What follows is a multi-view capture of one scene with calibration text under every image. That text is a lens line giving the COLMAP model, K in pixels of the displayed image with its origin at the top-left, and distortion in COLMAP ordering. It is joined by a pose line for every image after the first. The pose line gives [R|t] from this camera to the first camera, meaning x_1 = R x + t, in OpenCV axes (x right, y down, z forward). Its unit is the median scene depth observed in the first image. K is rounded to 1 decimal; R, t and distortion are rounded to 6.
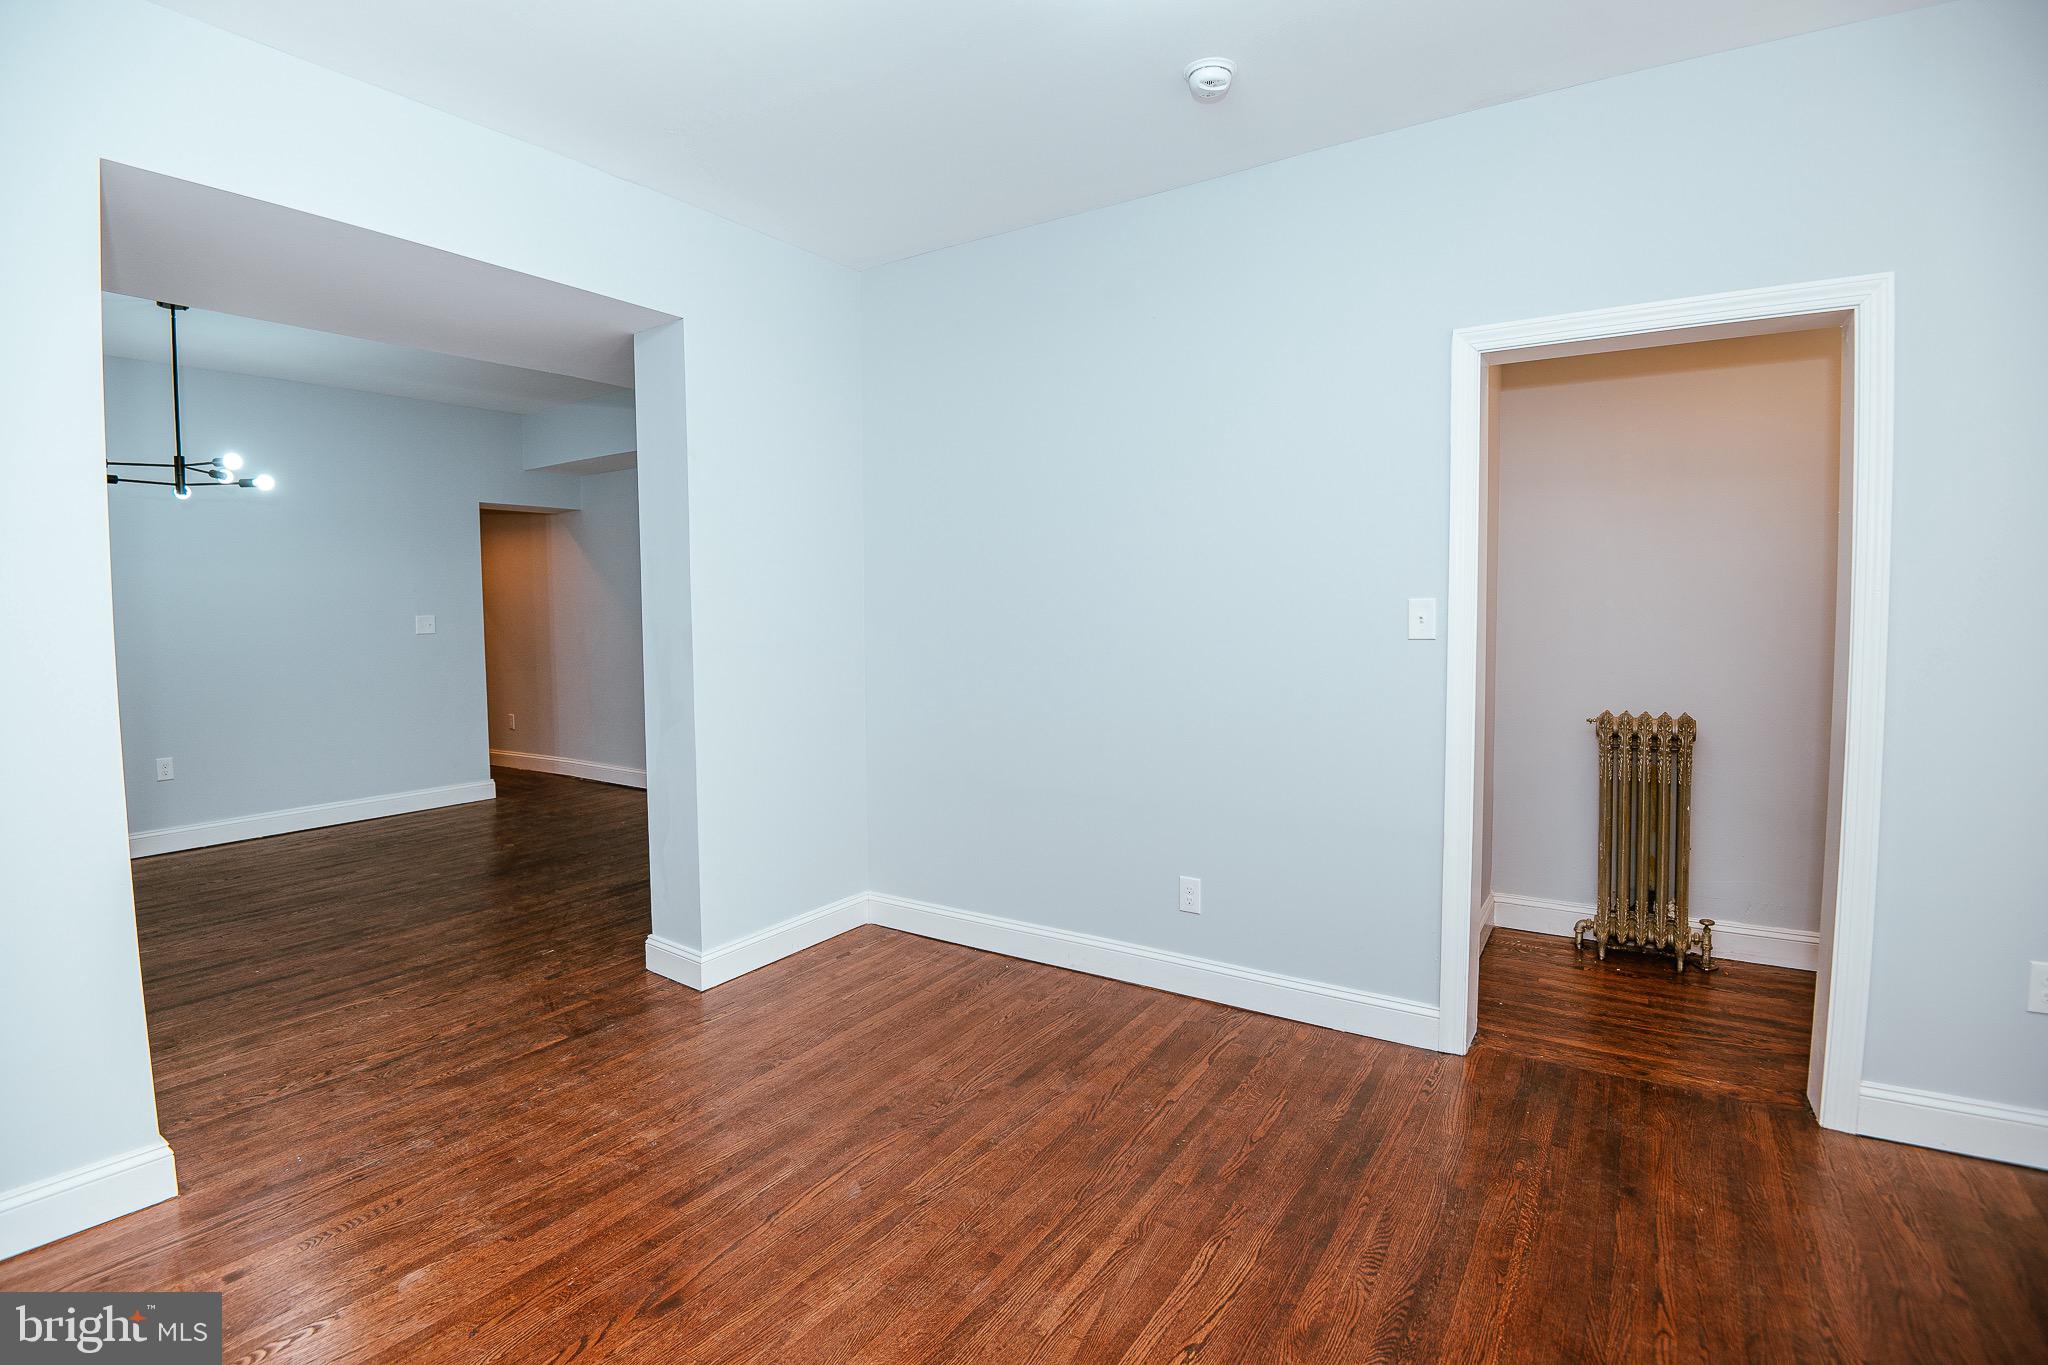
lens RADIAL K [[916.6, 0, 977.3], [0, 916.6, 647.0], [0, 0, 1]] dist [-0.028982, -0.001259]
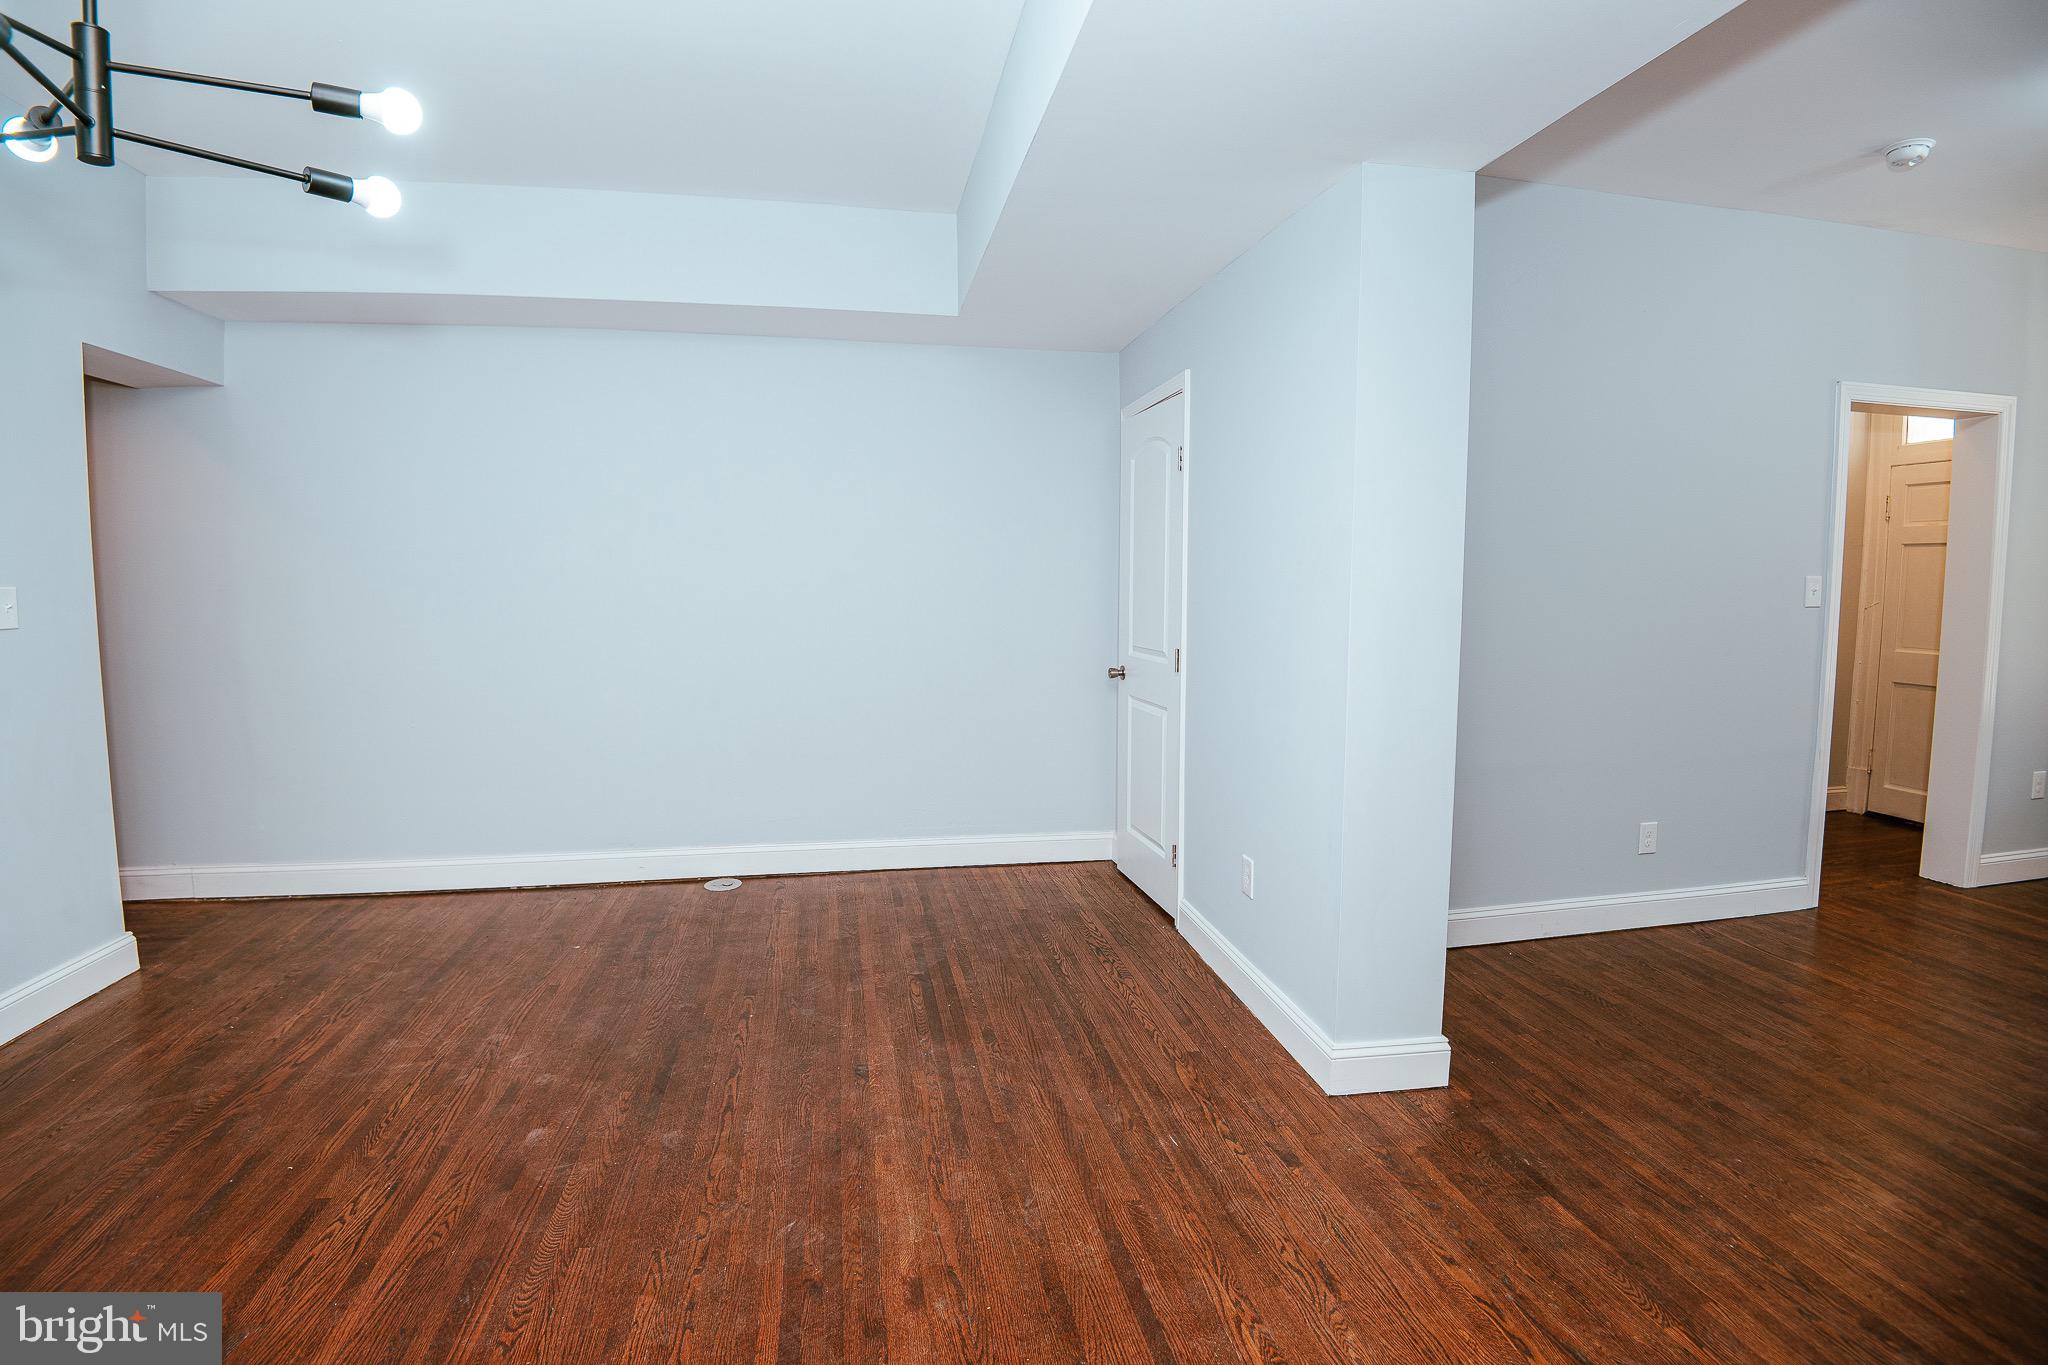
lens RADIAL K [[960.1, 0, 1019.5], [0, 960.1, 660.5], [0, 0, 1]] dist [-0.037930, -0.006741]
pose [[0.710949, -0.042291, 0.701971, -1.142516], [0.020313, 0.999009, 0.039614, -0.006815], [-0.702950, -0.013904, 0.711103, 0.743725]]
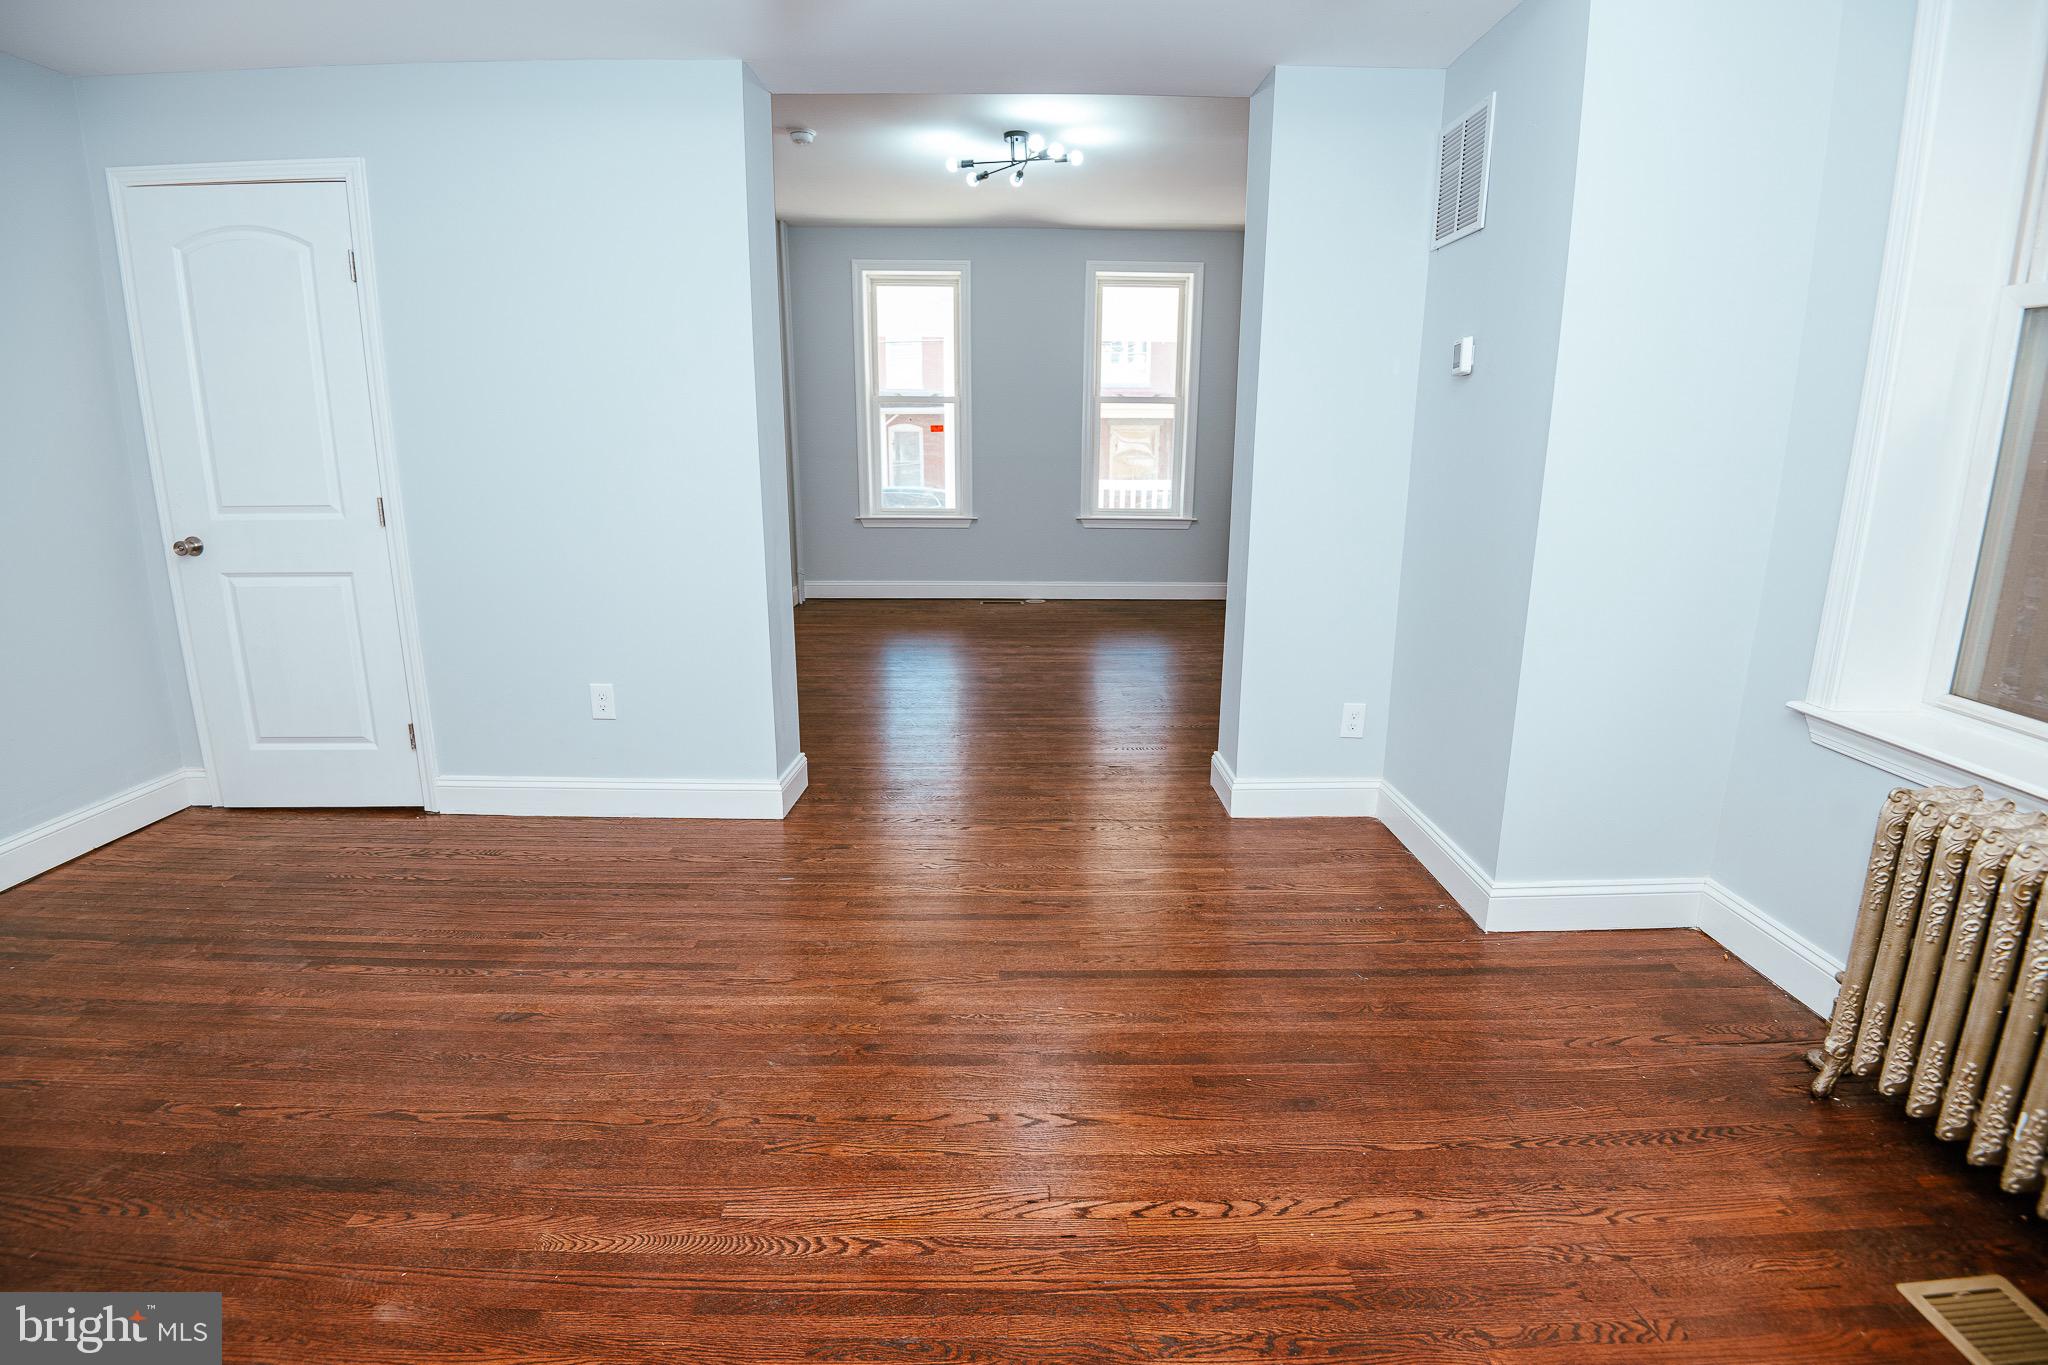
lens RADIAL K [[960.1, 0, 1015.7], [0, 960.1, 673.5], [0, 0, 1]] dist [-0.037930, -0.006741]
pose [[-0.564530, -0.179266, 0.805710, -1.376867], [0.042795, 0.968461, 0.245462, -0.006755], [-0.824302, 0.173051, -0.539054, 1.454451]]
